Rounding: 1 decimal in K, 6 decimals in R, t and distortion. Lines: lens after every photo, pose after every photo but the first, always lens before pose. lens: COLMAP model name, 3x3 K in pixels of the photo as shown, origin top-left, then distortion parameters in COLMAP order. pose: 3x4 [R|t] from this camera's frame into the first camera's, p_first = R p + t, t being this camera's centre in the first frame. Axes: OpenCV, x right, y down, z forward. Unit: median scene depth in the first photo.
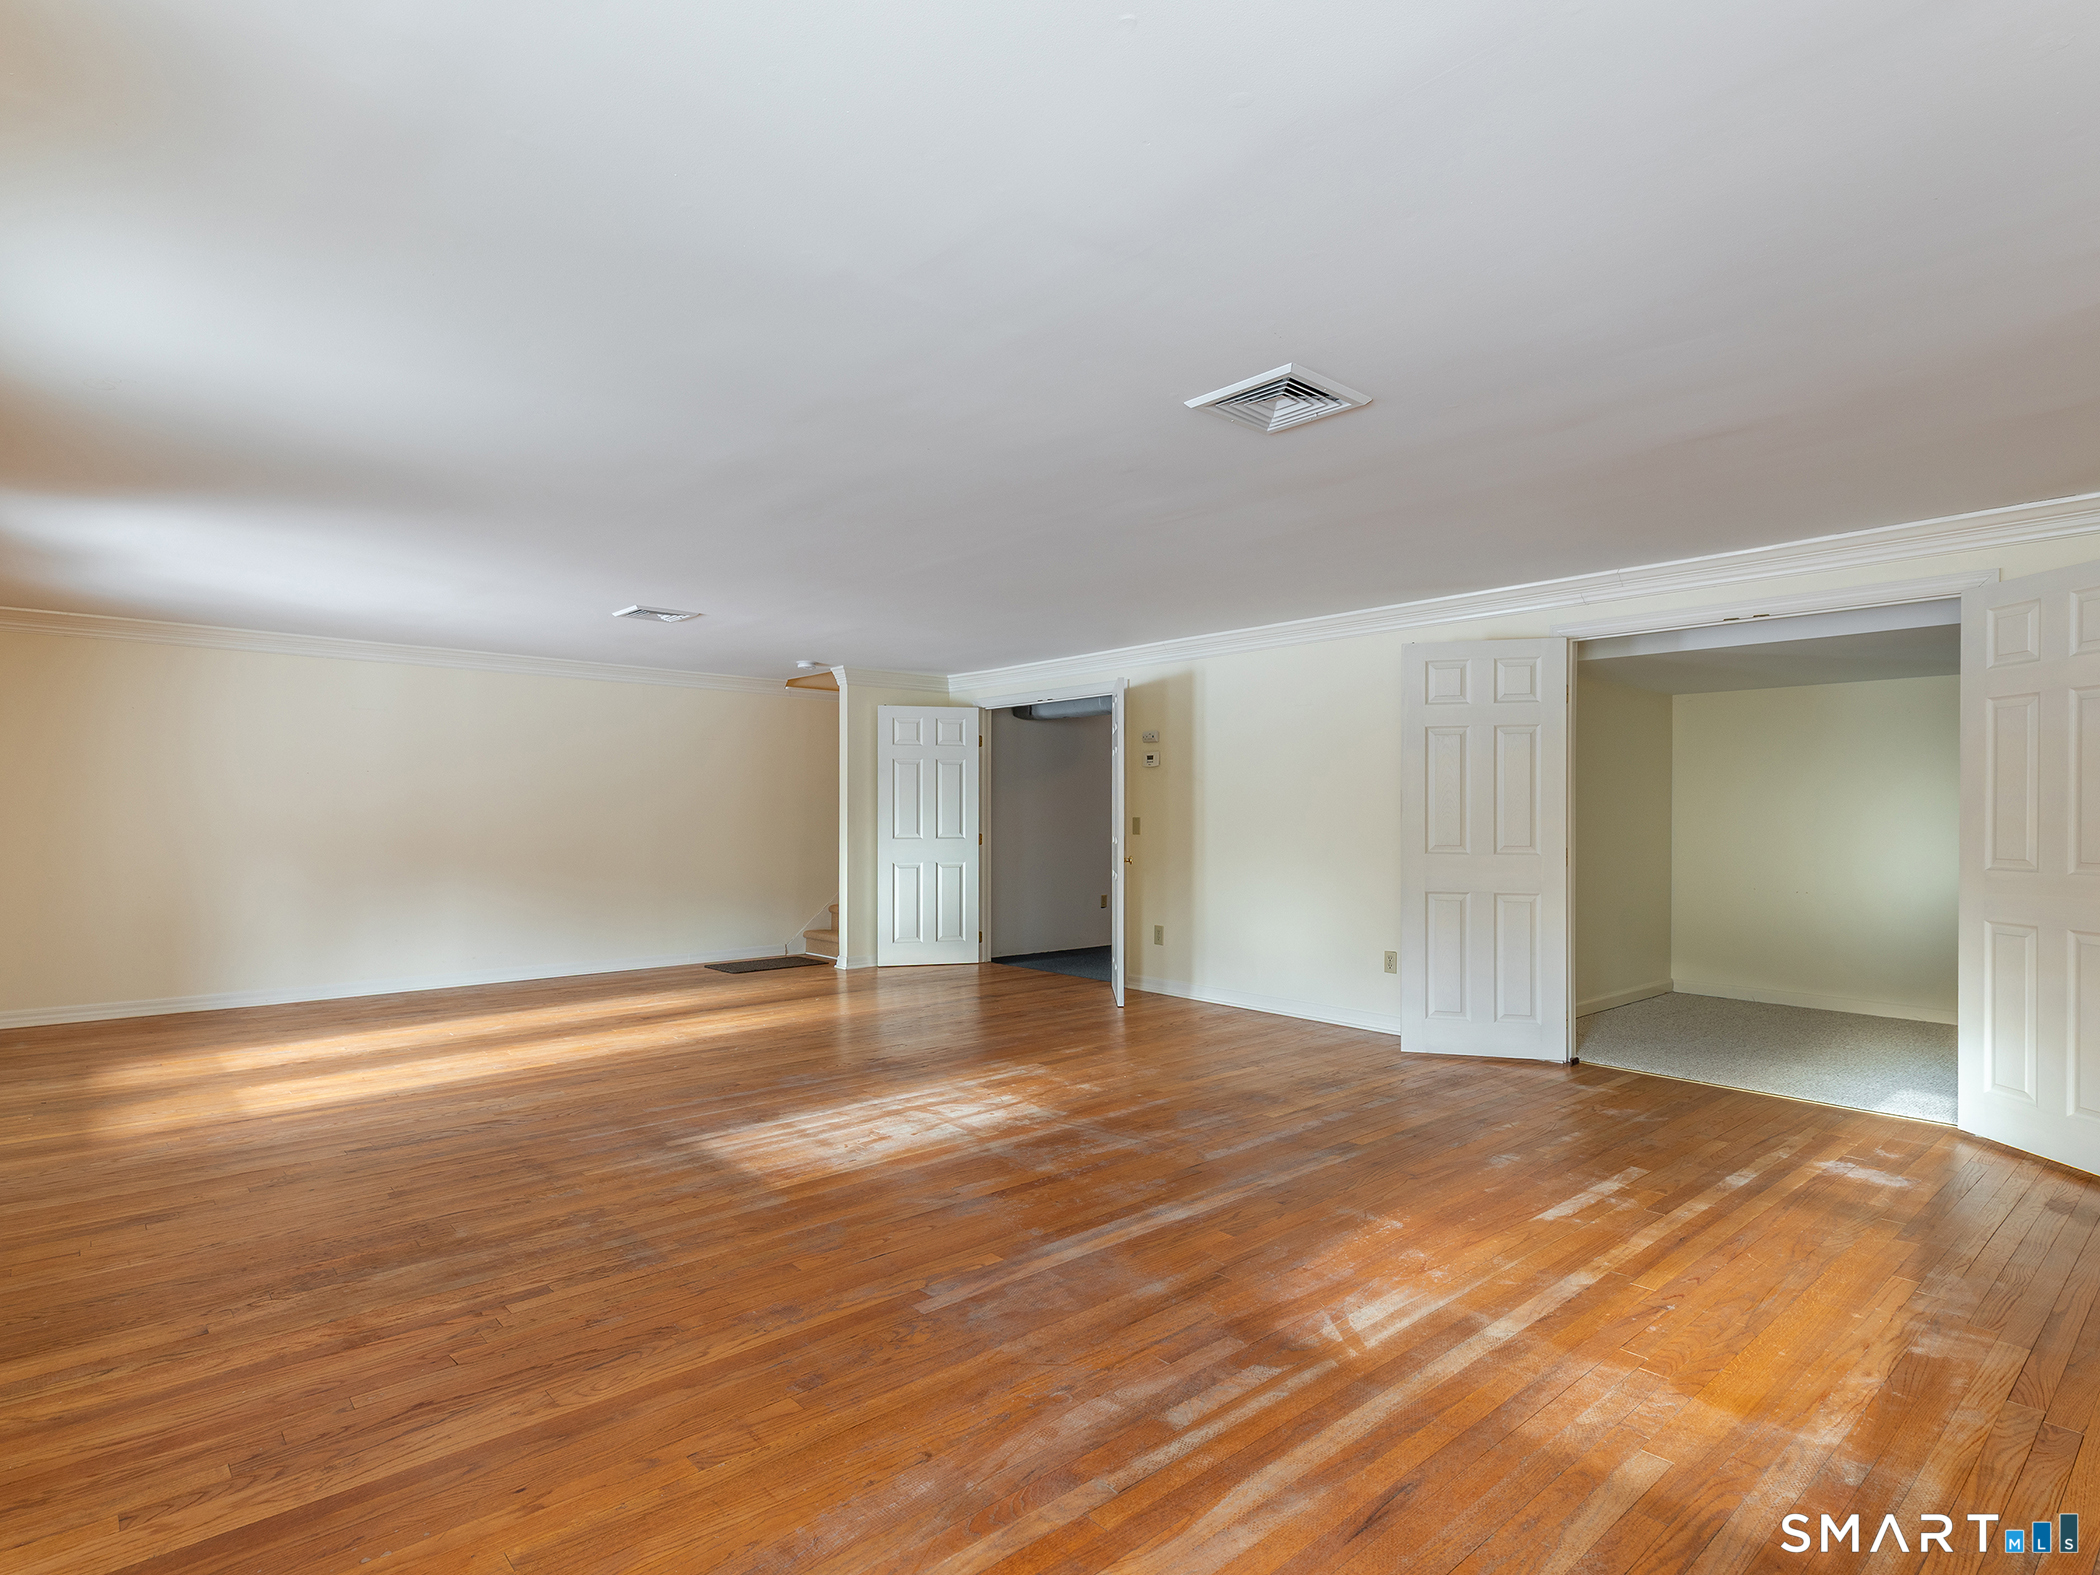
lens RADIAL K [[1090.7, 0, 1047.9], [0, 1090.7, 796.9], [0, 0, 1]] dist [0.020901, -0.005056]
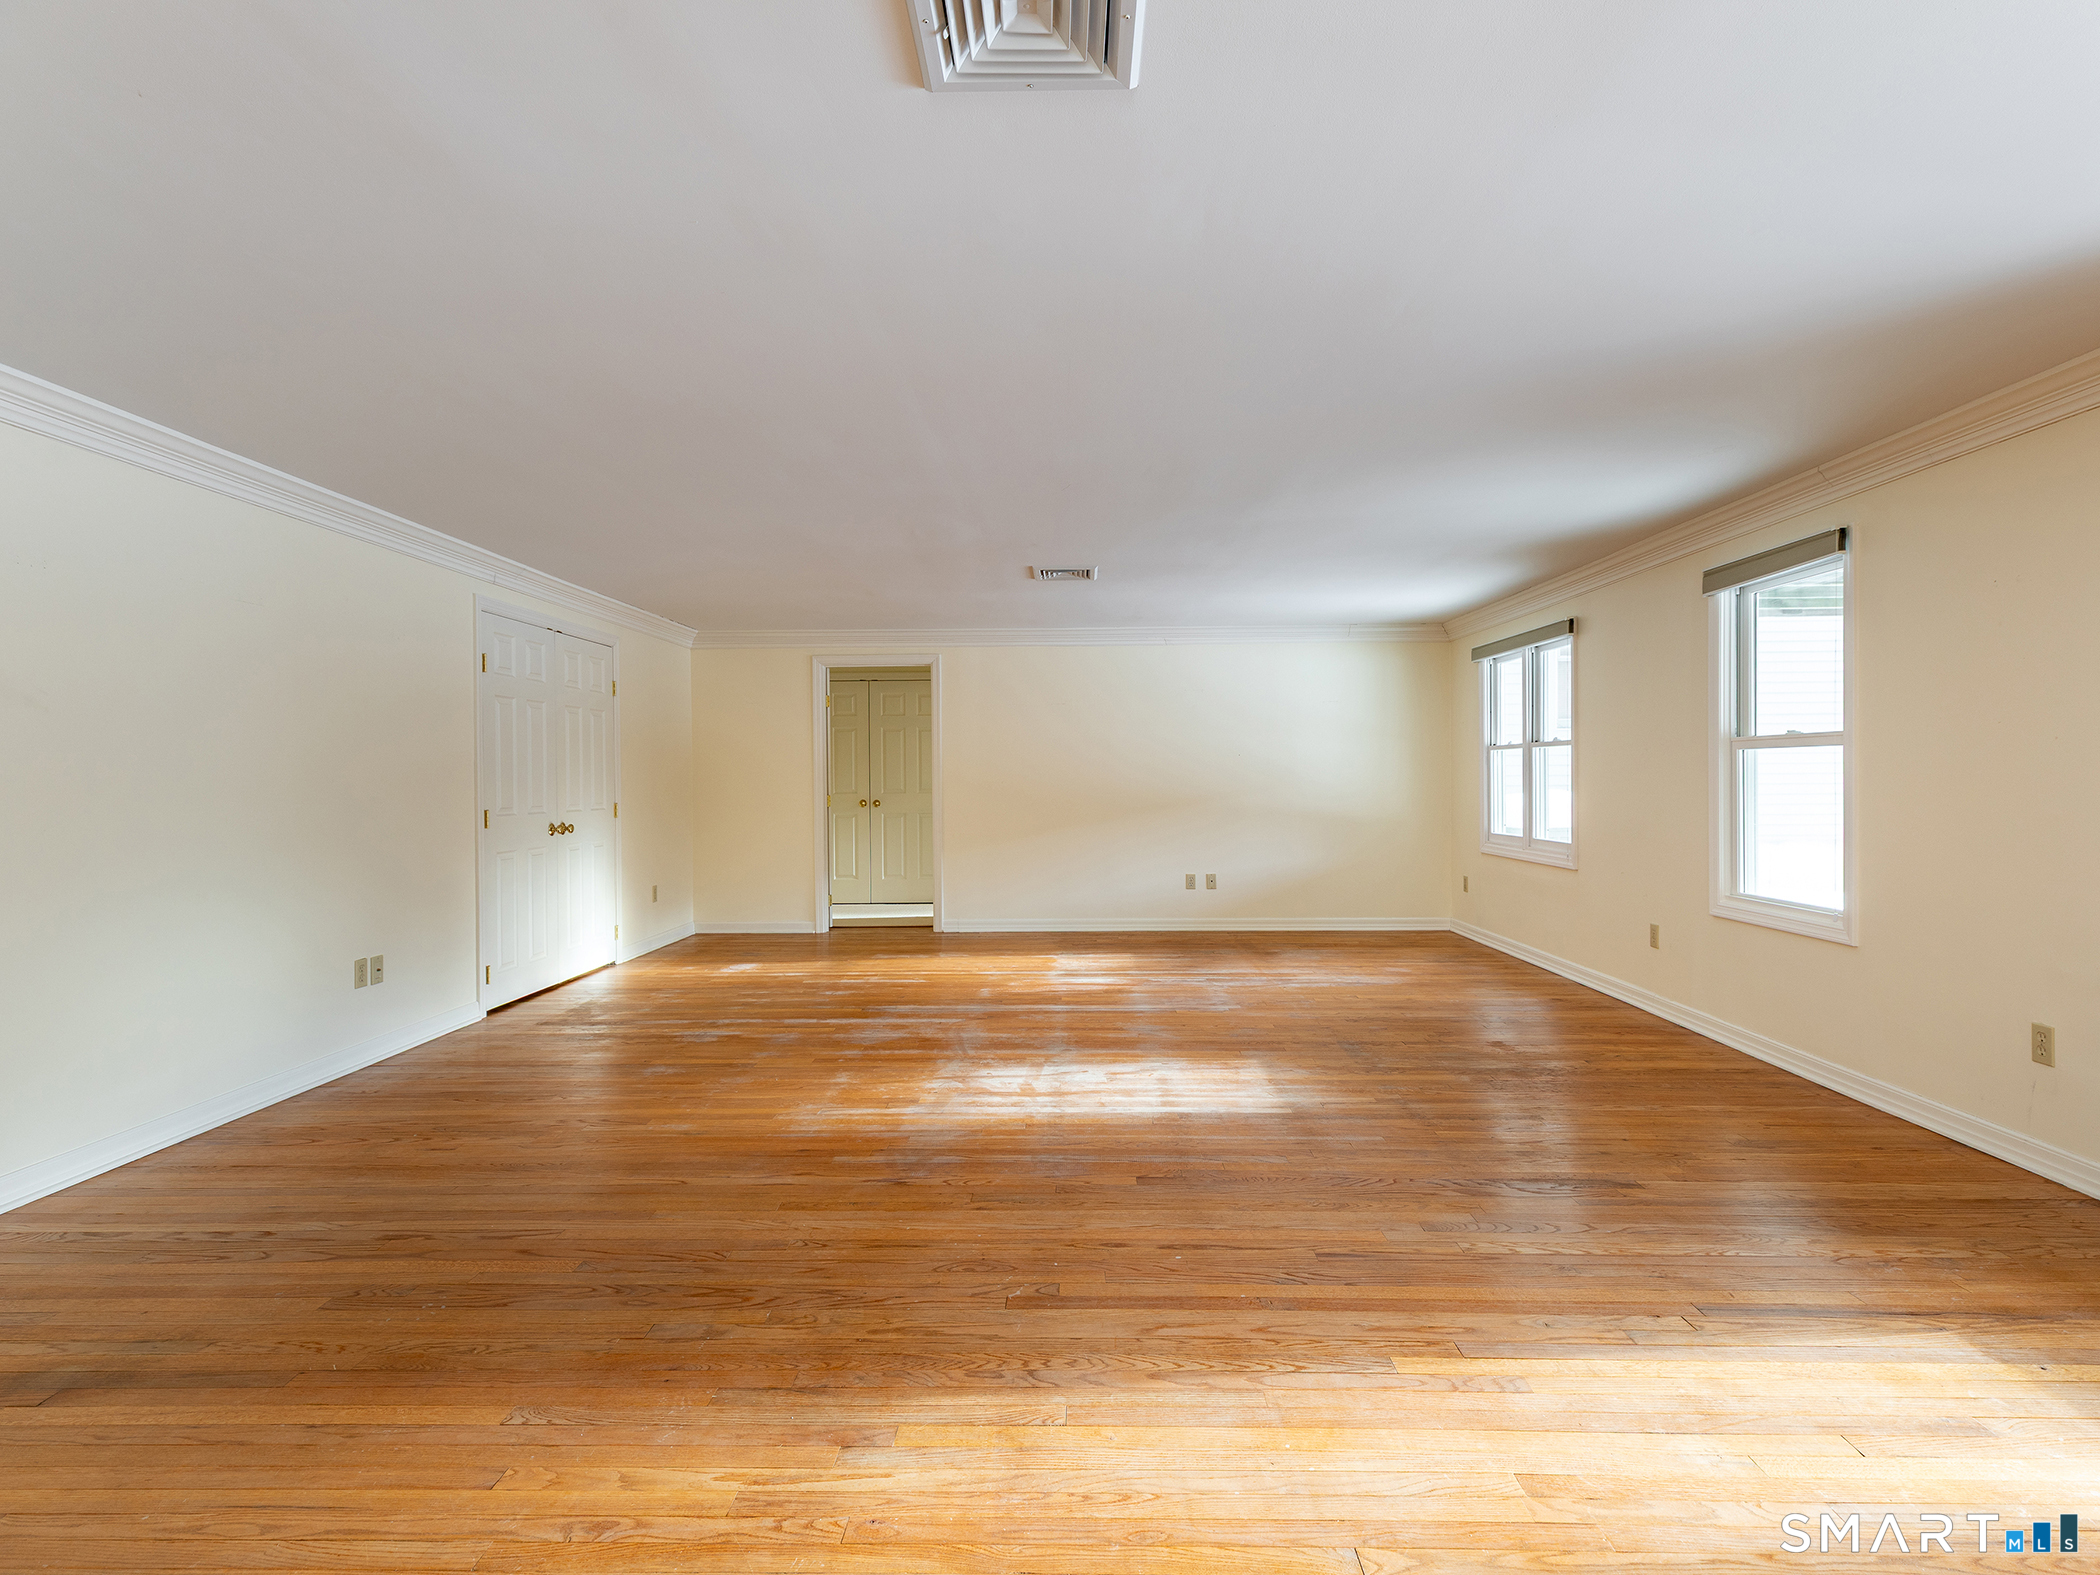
lens RADIAL K [[1090.7, 0, 1056.5], [0, 1090.7, 786.0], [0, 0, 1]] dist [0.020901, -0.005056]
pose [[-0.741306, -0.001888, 0.671165, -0.774715], [-0.002738, 0.999996, -0.000212, 0.023378], [-0.671162, -0.001994, -0.741308, 1.704072]]
